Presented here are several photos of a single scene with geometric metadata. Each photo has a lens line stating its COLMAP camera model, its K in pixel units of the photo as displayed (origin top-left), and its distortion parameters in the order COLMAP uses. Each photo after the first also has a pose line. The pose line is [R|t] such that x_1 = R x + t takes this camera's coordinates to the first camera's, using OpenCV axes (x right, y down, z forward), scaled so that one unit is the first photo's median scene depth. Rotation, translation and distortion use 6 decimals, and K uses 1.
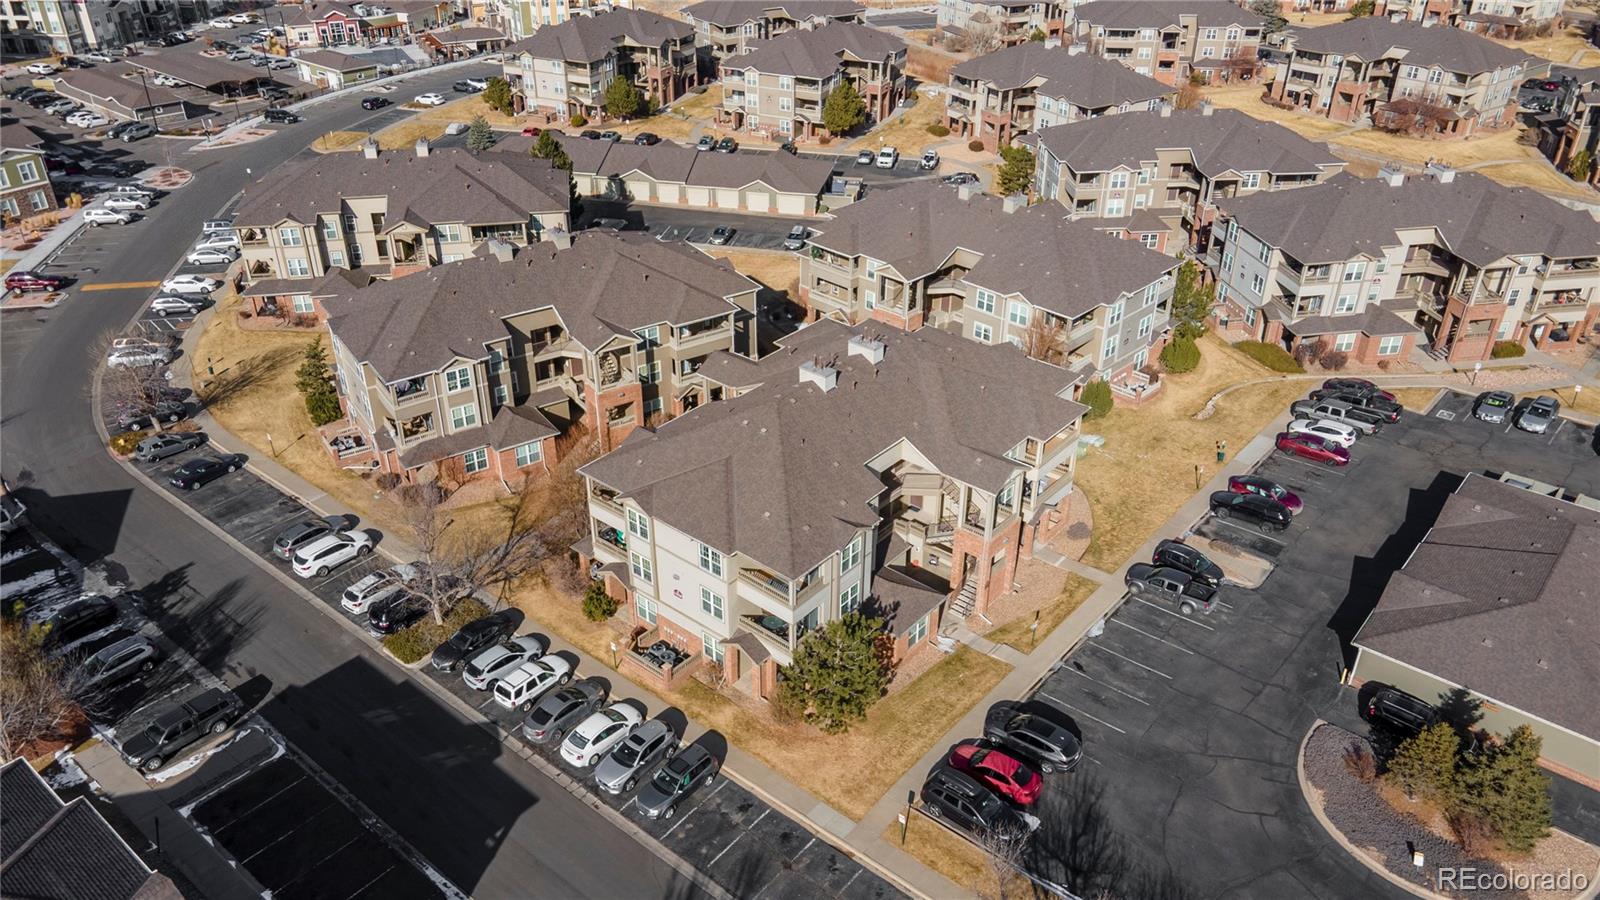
lens RADIAL K [[1169.8, 0, 800.0], [0, 1169.8, 450.0], [0, 0, 1]] dist [-0.005816, 0.068920]
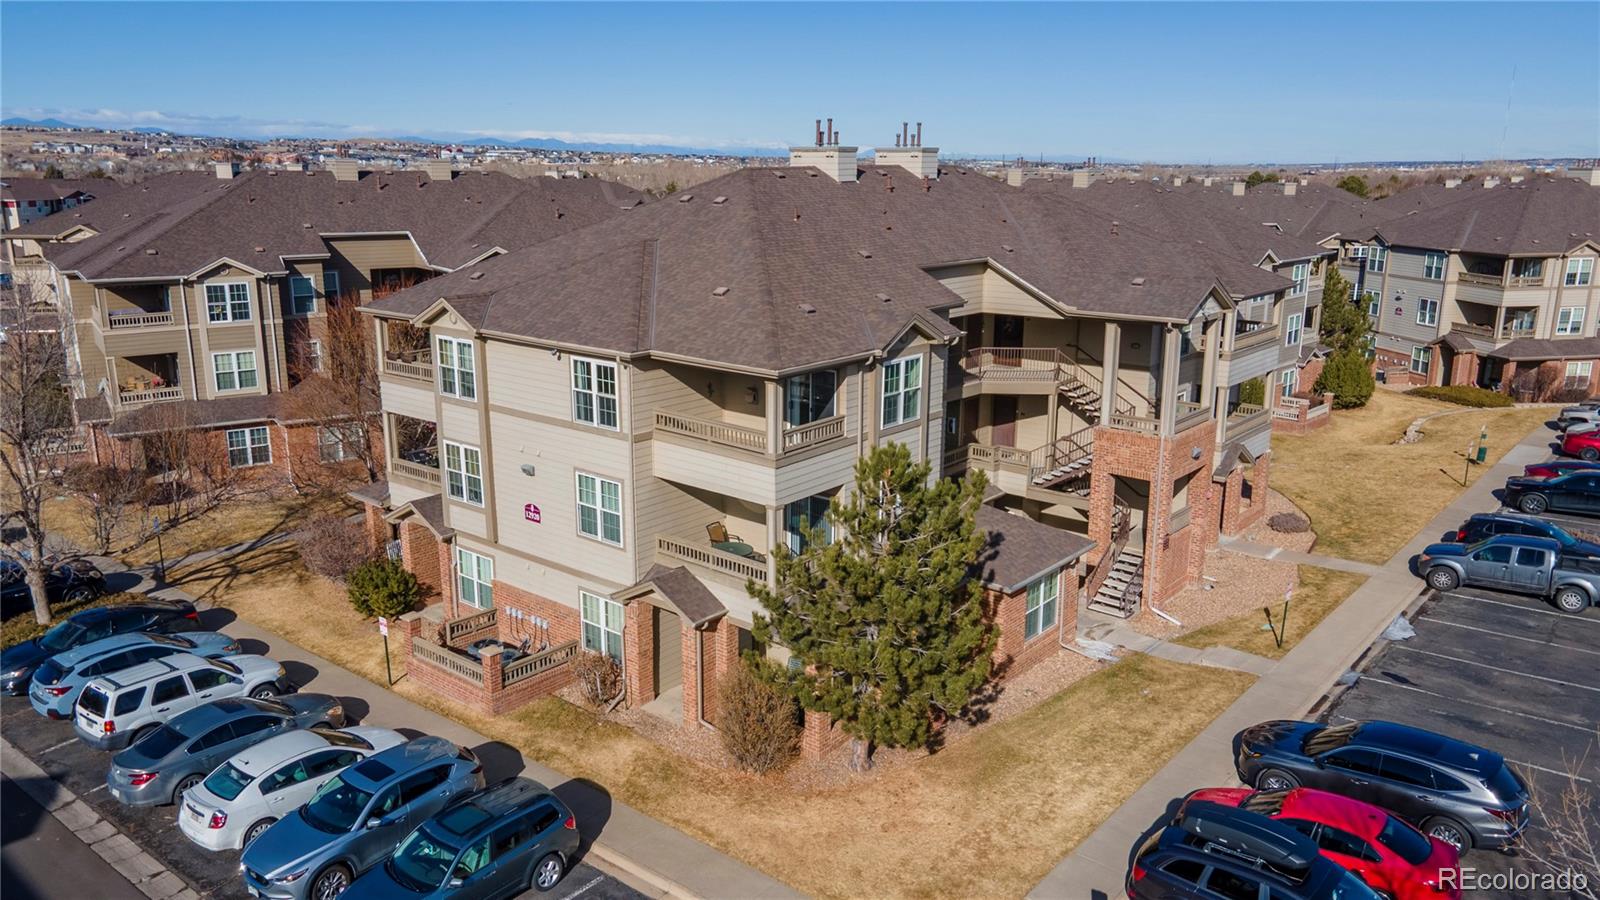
lens RADIAL K [[1169.8, 0, 800.0], [0, 1169.8, 450.0], [0, 0, 1]] dist [-0.005816, 0.068920]
pose [[0.999968, -0.000580, 0.008033, -0.000393], [0.002876, 0.957385, -0.288800, 0.234349], [-0.007523, 0.288814, 0.957356, 0.539275]]
